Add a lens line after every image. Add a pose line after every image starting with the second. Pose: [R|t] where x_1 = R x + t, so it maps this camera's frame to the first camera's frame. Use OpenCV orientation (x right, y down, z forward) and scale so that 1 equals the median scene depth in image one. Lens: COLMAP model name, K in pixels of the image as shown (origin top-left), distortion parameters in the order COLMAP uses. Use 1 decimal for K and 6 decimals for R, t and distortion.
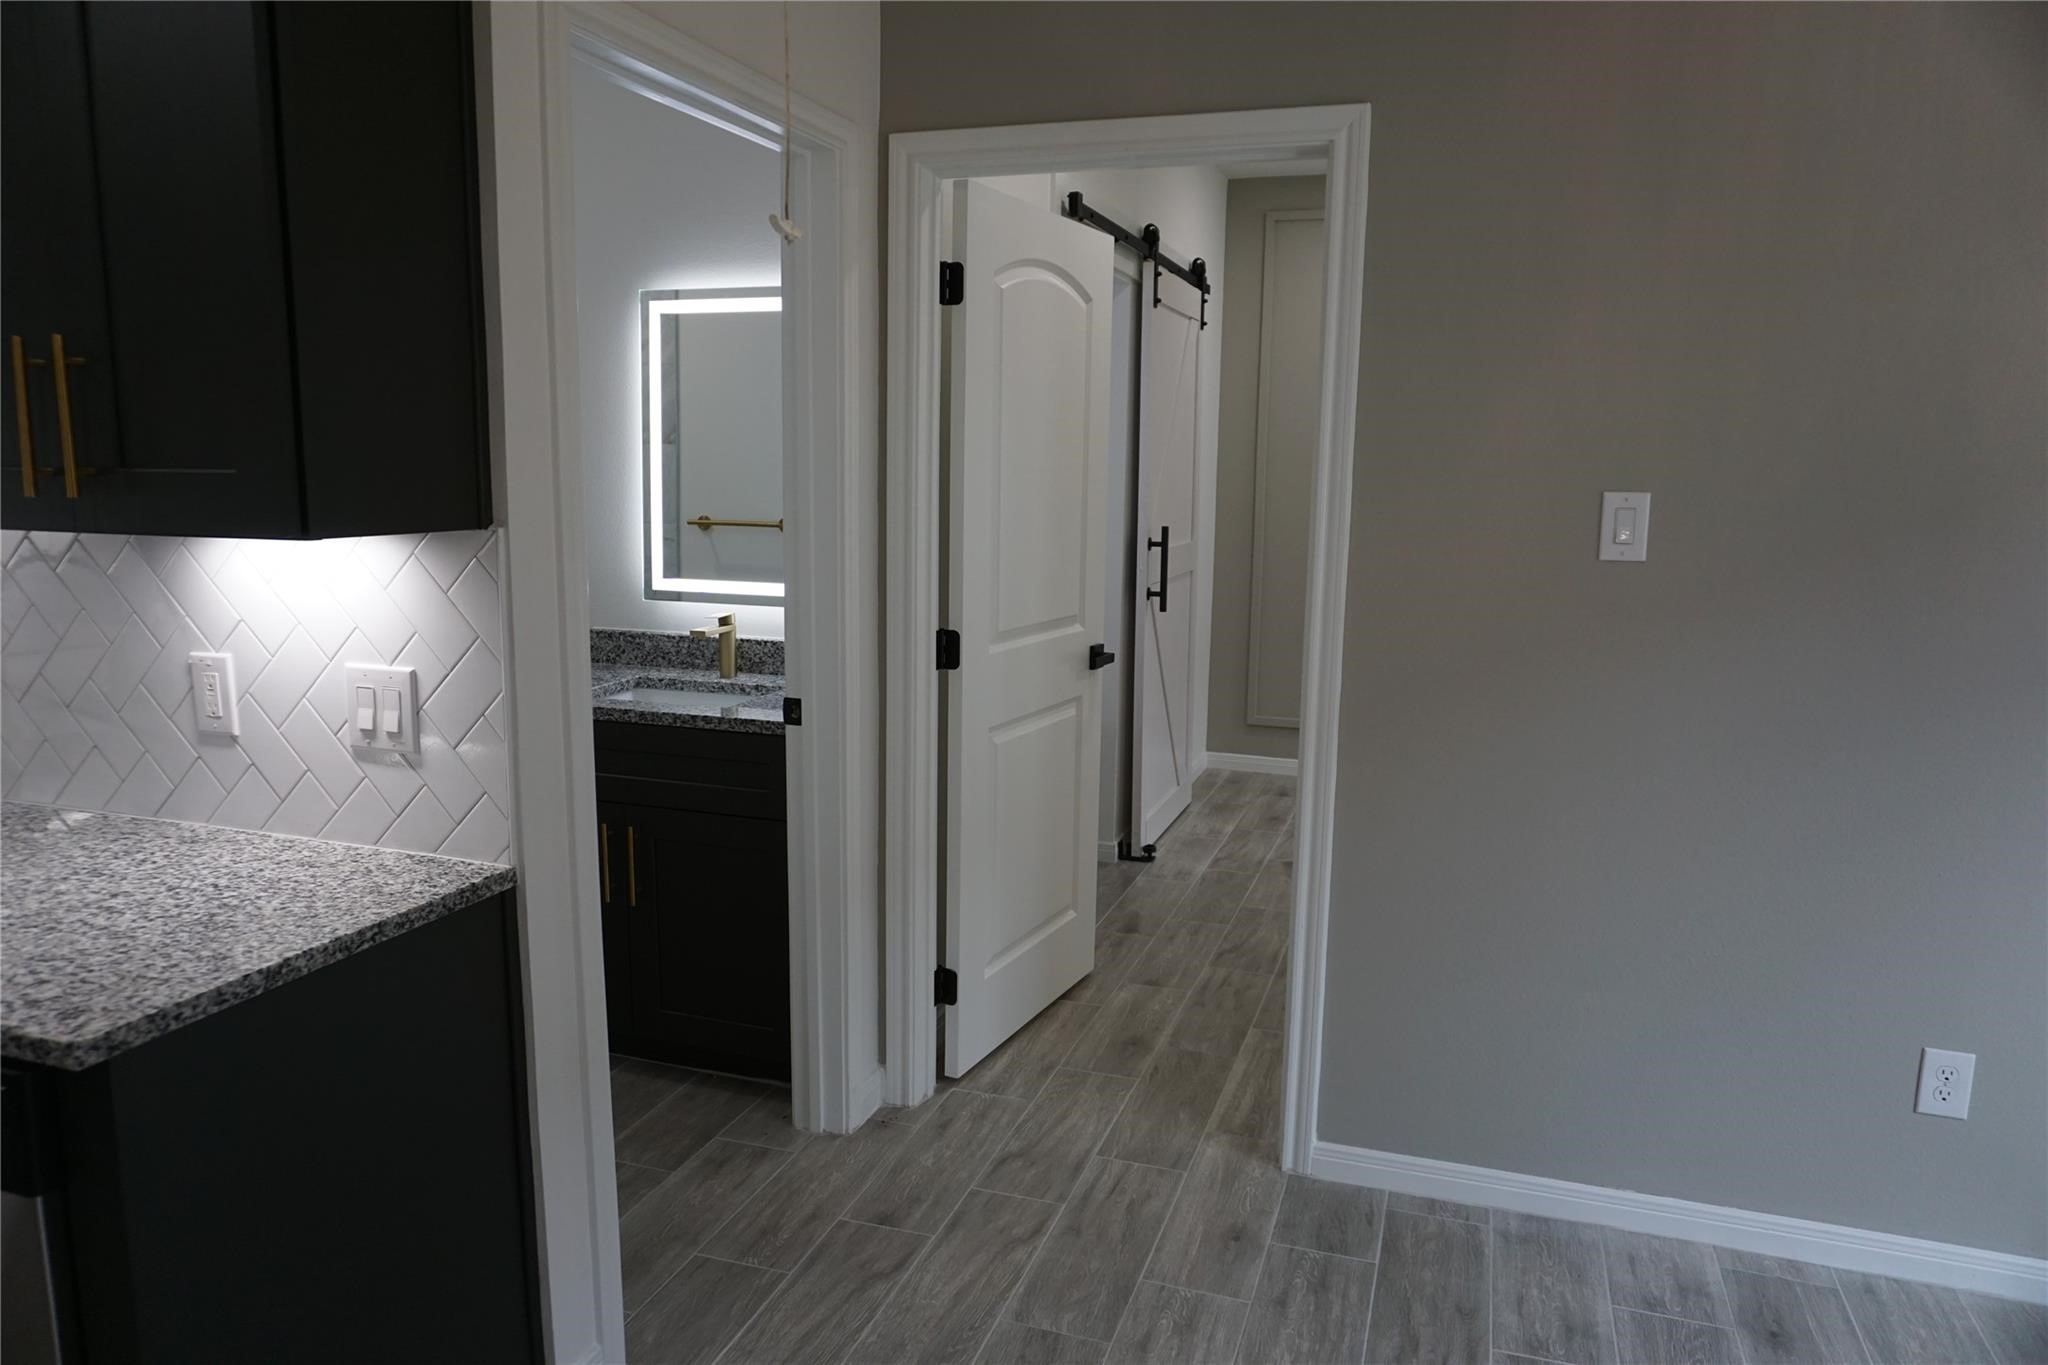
lens RADIAL K [[1373.2, 0, 1012.2], [0, 1373.2, 684.9], [0, 0, 1]] dist [-0.044772, 0.035862]
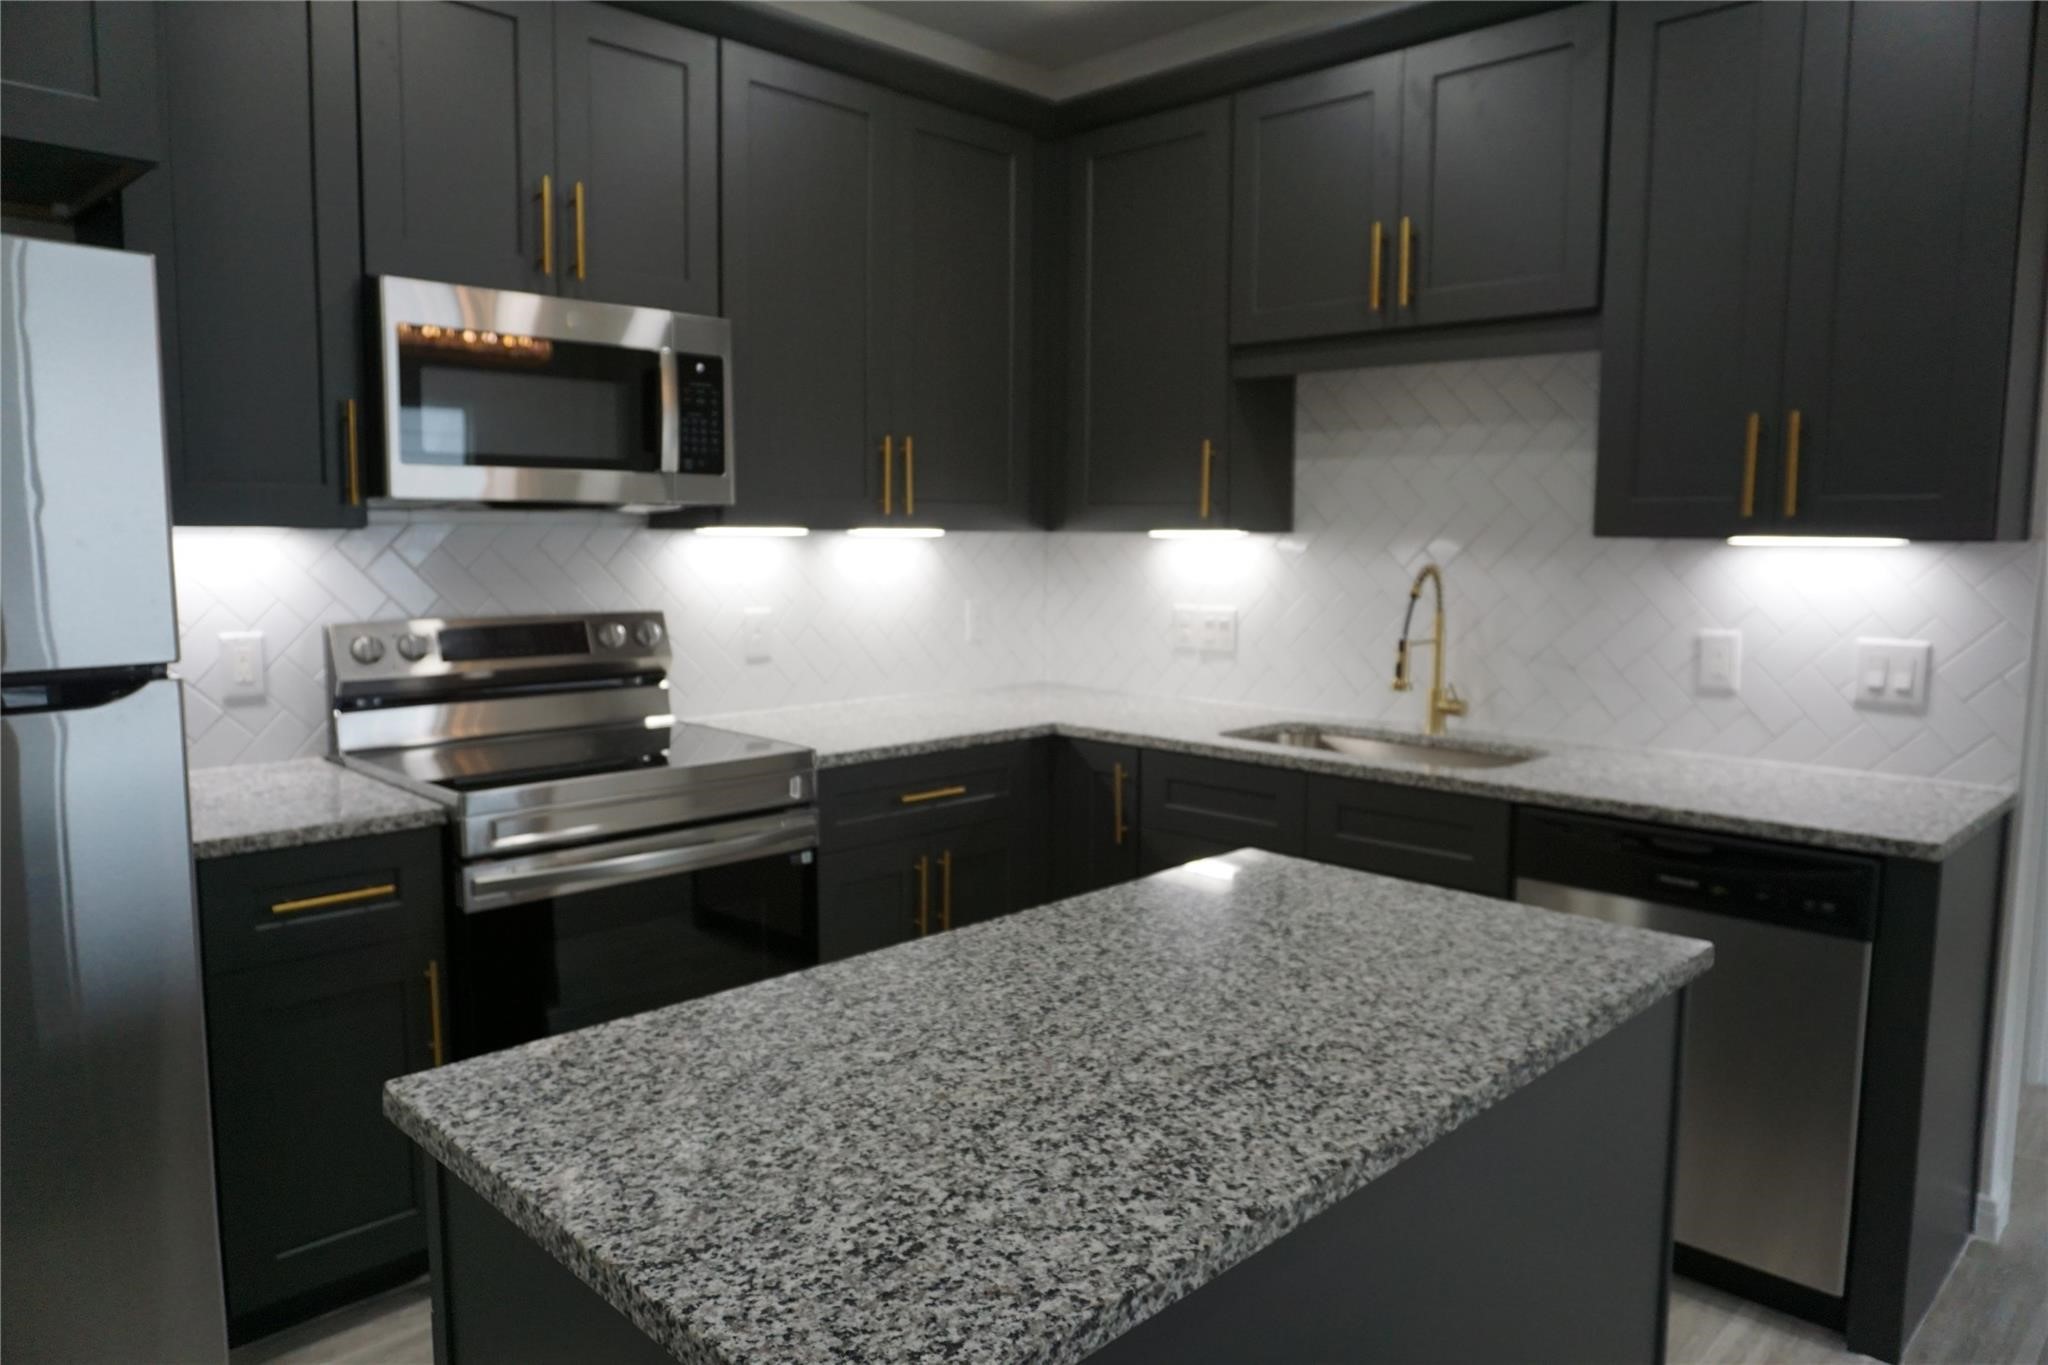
lens RADIAL K [[1373.2, 0, 1014.4], [0, 1373.2, 691.4], [0, 0, 1]] dist [-0.044772, 0.035862]
pose [[0.902100, 0.045679, -0.429103, -0.461968], [-0.066282, 0.997249, -0.033184, 0.097145], [0.426406, 0.058377, 0.902646, -0.430354]]
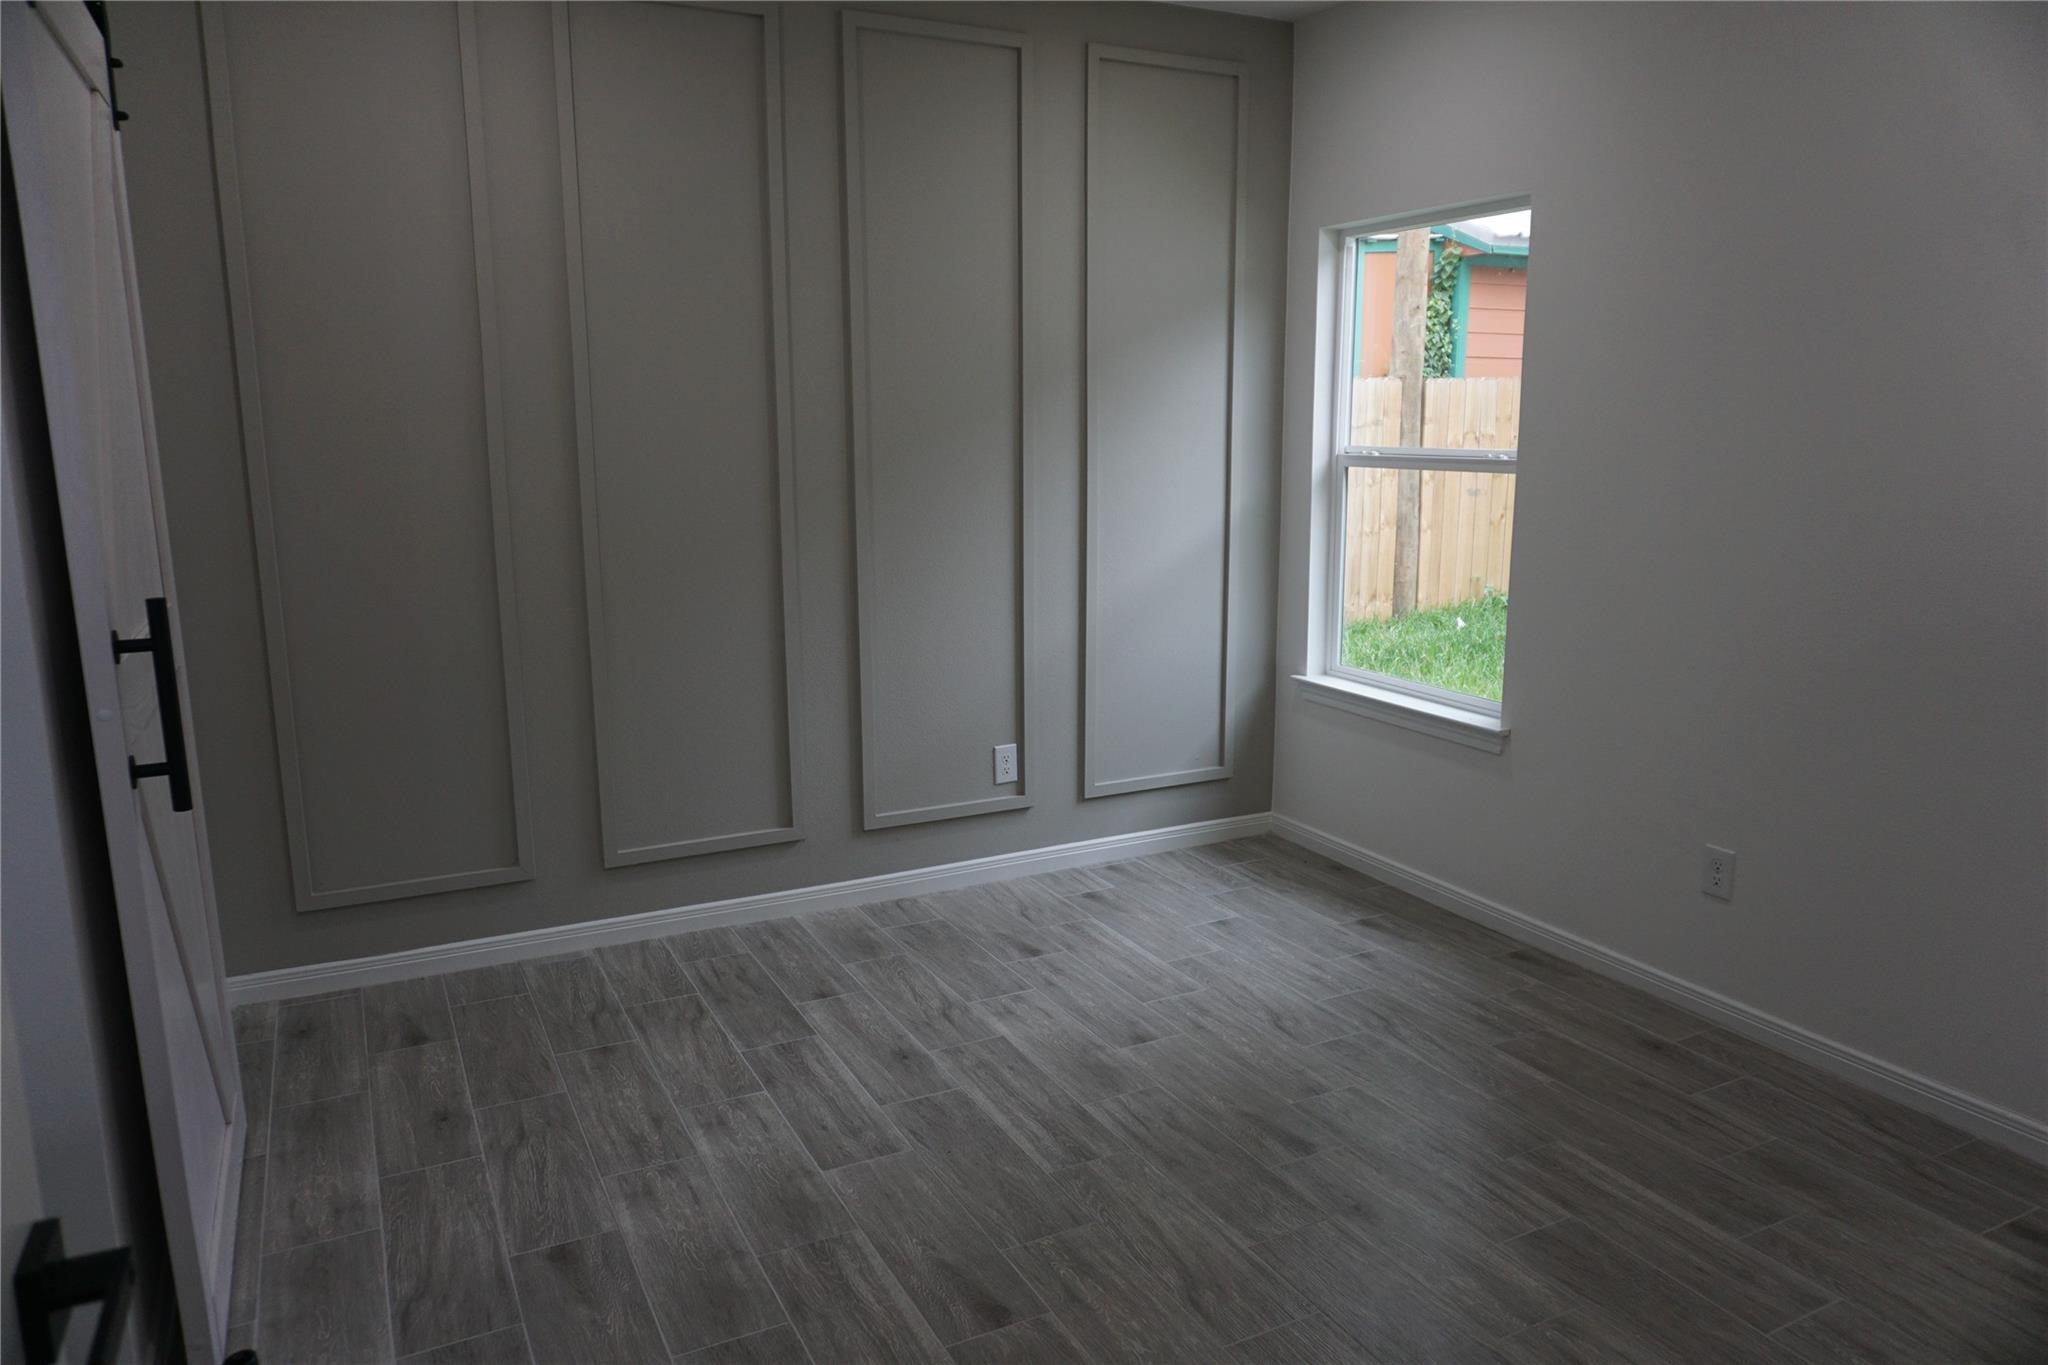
lens RADIAL K [[1373.2, 0, 1023.6], [0, 1373.2, 698.0], [0, 0, 1]] dist [-0.044772, 0.035862]
pose [[0.696433, -0.152112, 0.701316, 0.014563], [0.124271, 0.988076, 0.090904, -0.158277], [-0.706780, 0.023845, 0.707031, 0.952443]]
